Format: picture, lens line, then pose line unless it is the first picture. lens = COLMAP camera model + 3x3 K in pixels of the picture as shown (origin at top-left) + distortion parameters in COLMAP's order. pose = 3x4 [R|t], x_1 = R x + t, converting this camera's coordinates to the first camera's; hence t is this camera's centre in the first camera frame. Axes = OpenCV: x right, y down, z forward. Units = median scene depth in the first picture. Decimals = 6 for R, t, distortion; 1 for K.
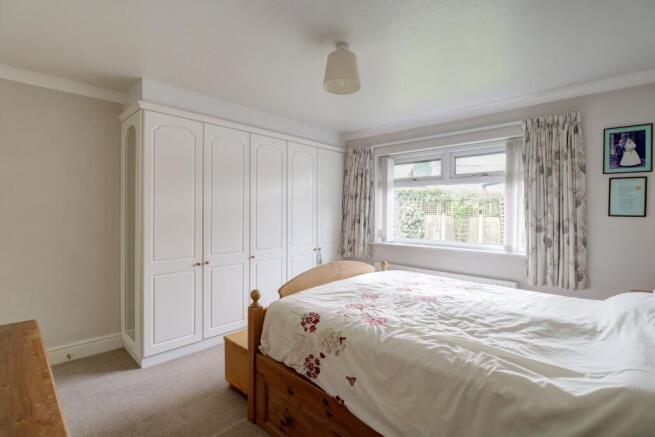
lens RADIAL K [[307.9, 0, 329.5], [0, 307.9, 214.4], [0, 0, 1]] dist [-0.001191, -0.000339]
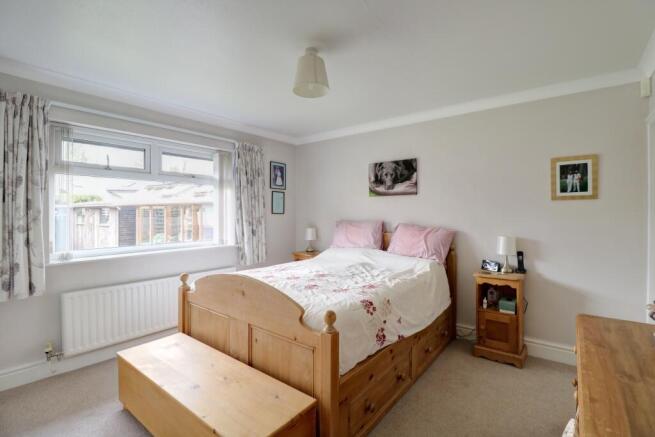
lens RADIAL K [[307.9, 0, 329.5], [0, 307.9, 214.4], [0, 0, 1]] dist [-0.001191, -0.000339]
pose [[-0.095370, -0.016365, 0.995307, -0.753724], [0.011046, 0.999786, 0.017497, -0.014010], [-0.995381, 0.012663, -0.095169, 0.786618]]
